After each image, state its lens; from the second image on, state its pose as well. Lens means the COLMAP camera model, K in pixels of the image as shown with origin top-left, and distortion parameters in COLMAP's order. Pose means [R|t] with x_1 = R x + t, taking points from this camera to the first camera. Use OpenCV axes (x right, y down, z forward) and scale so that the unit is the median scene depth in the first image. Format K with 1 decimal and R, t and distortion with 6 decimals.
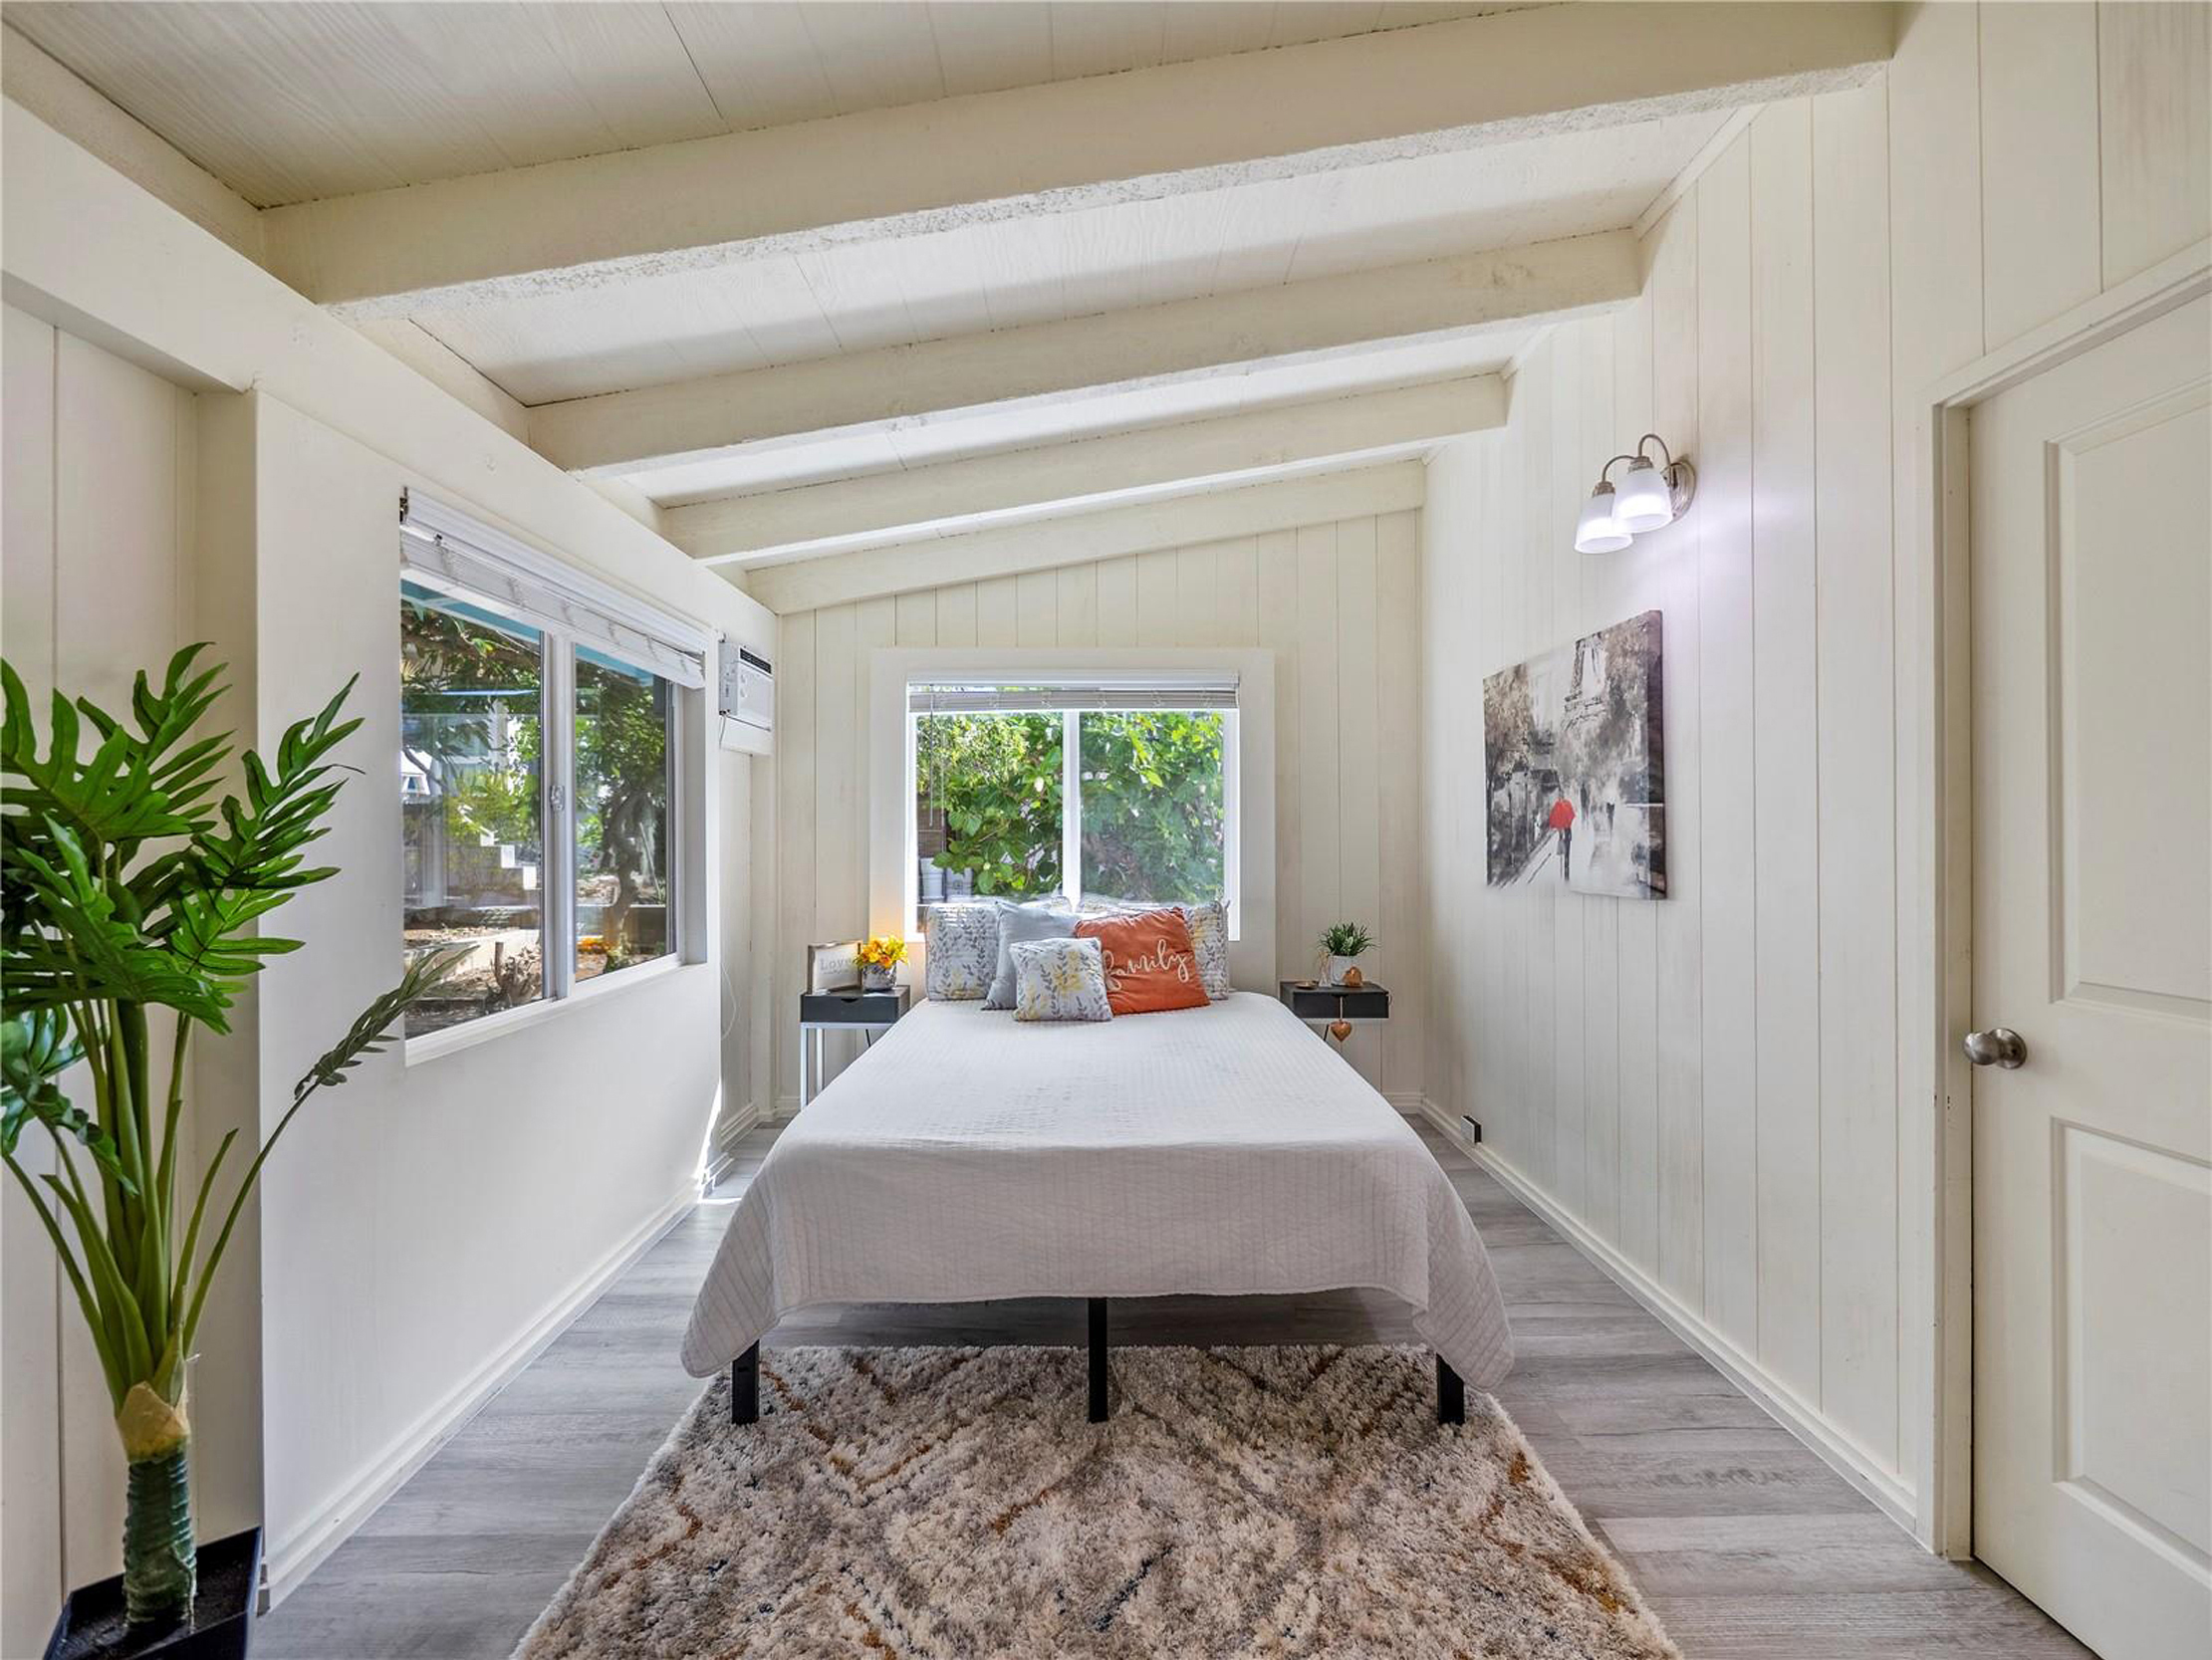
lens RADIAL K [[920.6, 0, 1103.5], [0, 920.6, 830.8], [0, 0, 1]] dist [-0.006662, 0.000750]
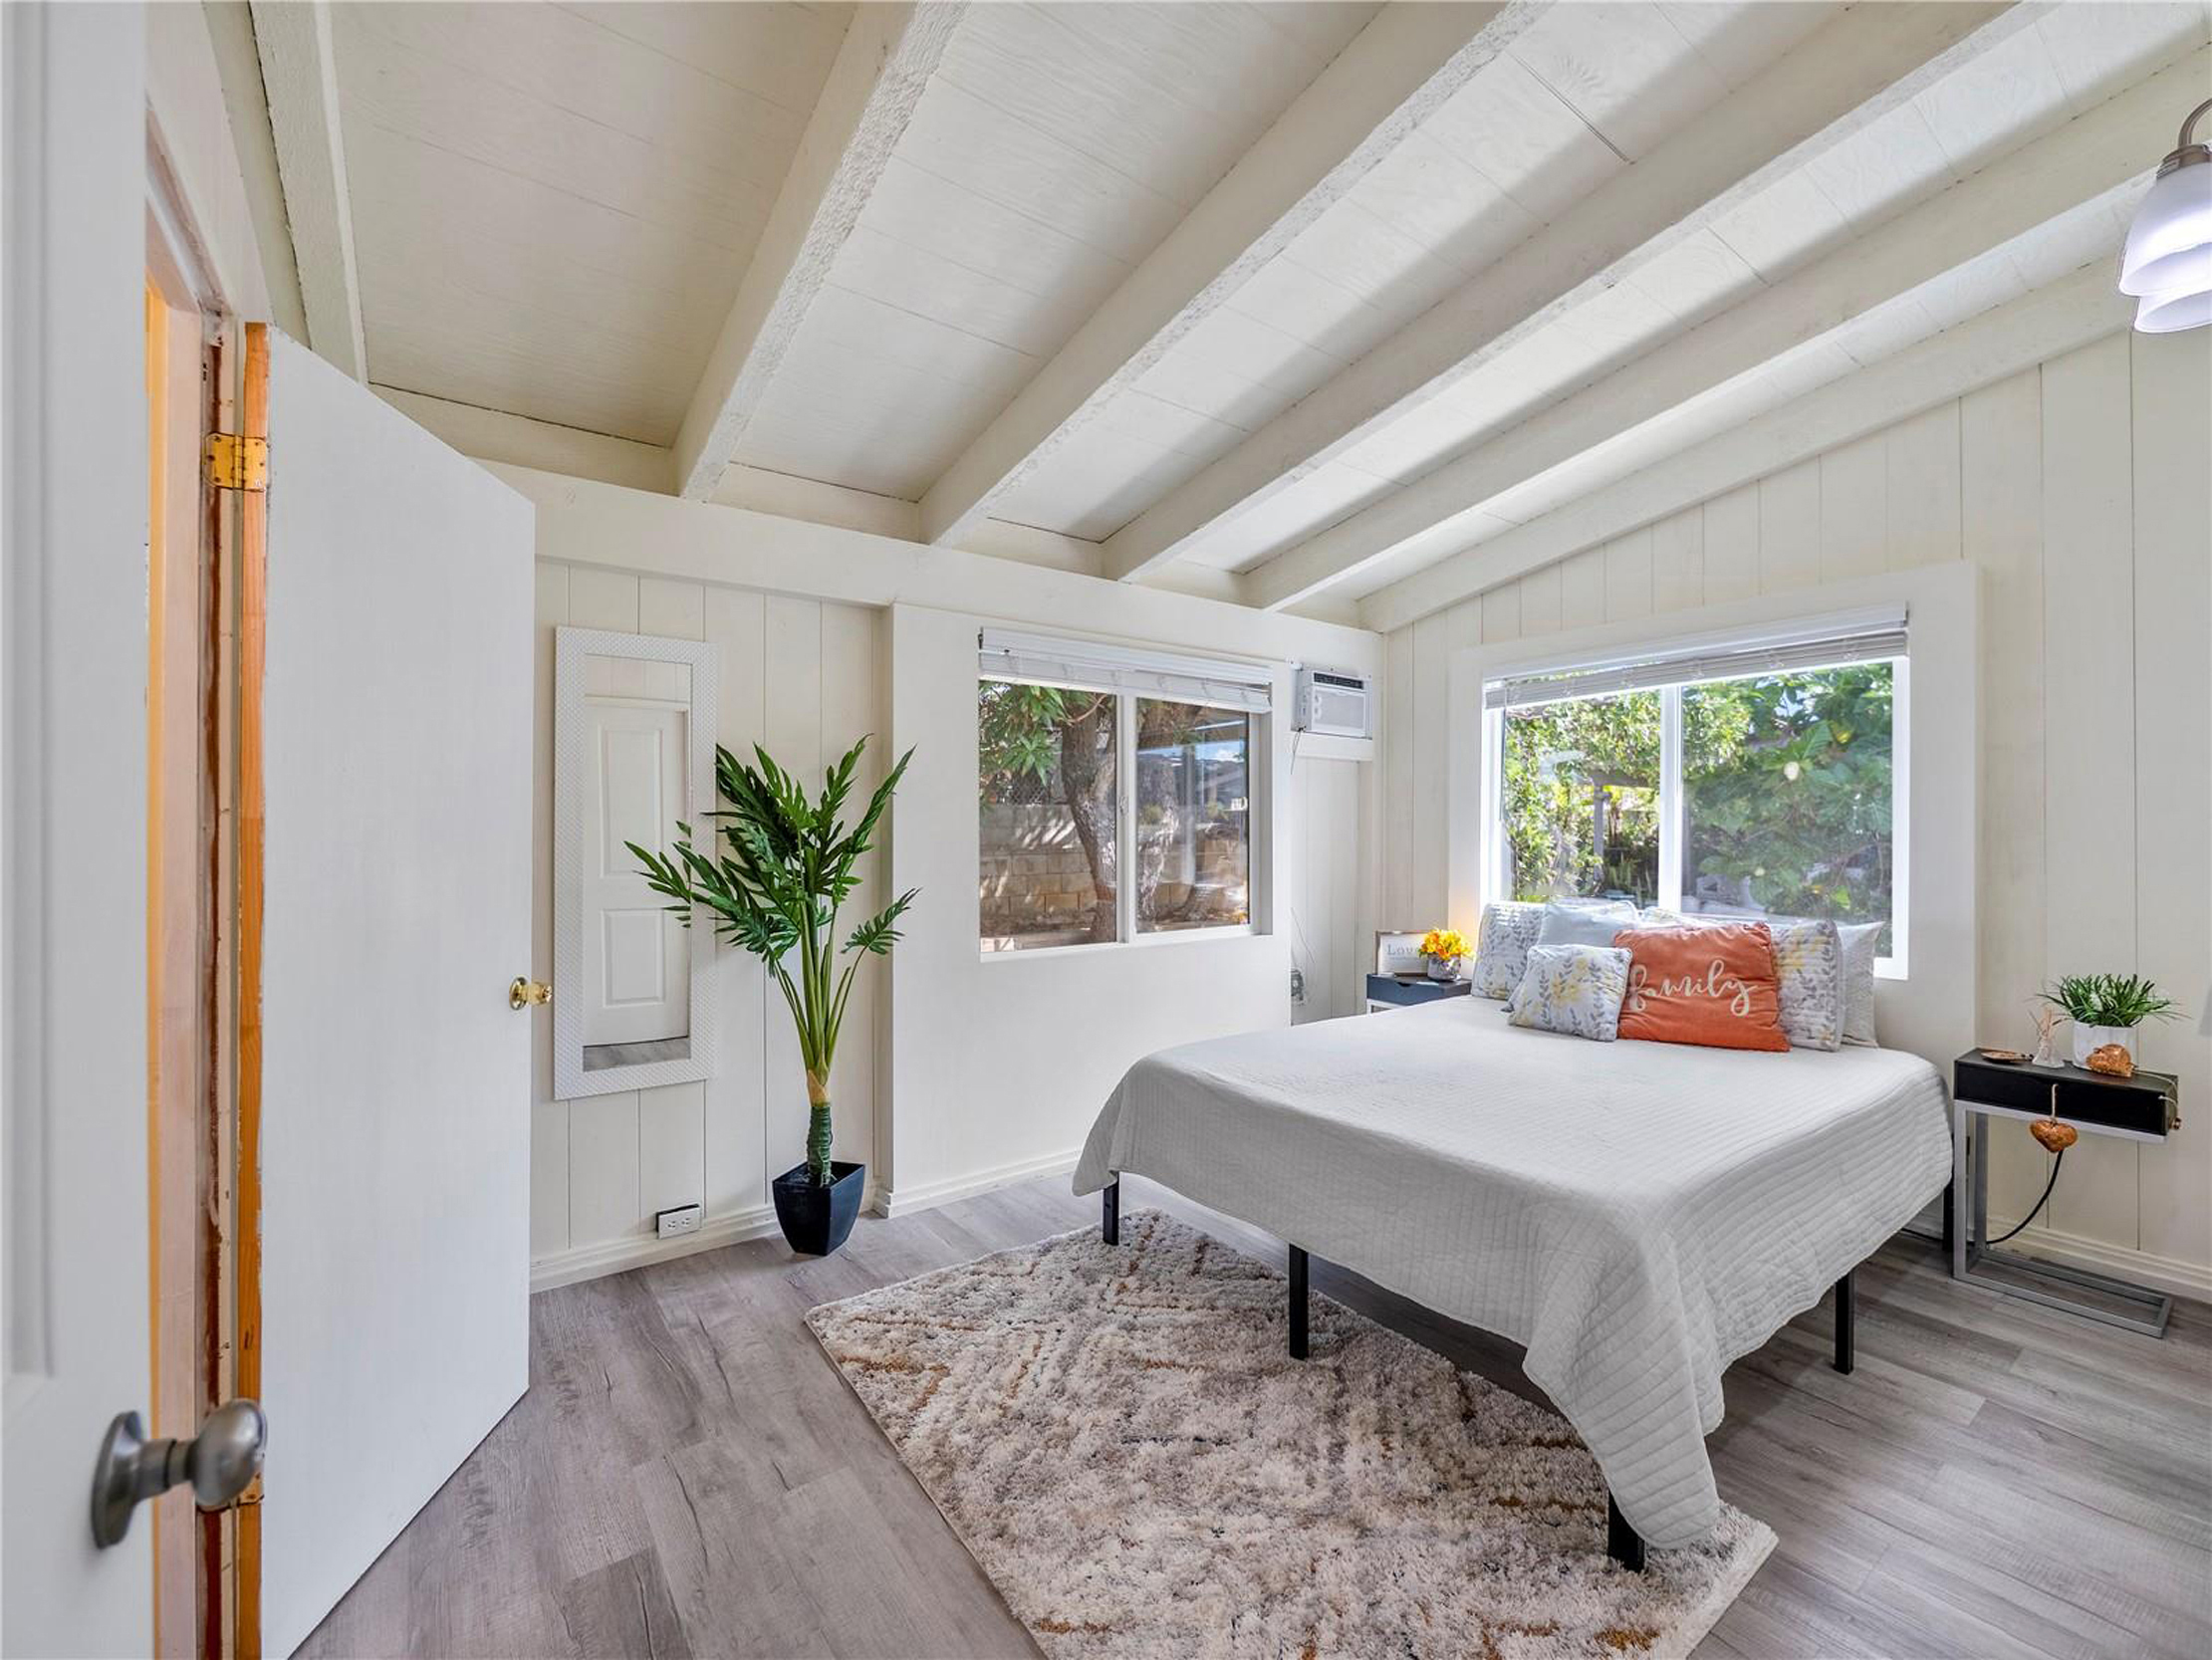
lens RADIAL K [[920.6, 0, 1101.8], [0, 920.6, 832.8], [0, 0, 1]] dist [-0.006662, 0.000750]
pose [[0.580261, 0.001238, -0.814430, 0.572532], [-0.000304, 0.999999, 0.001303, 0.007070], [0.814430, -0.000508, 0.580261, 0.126331]]
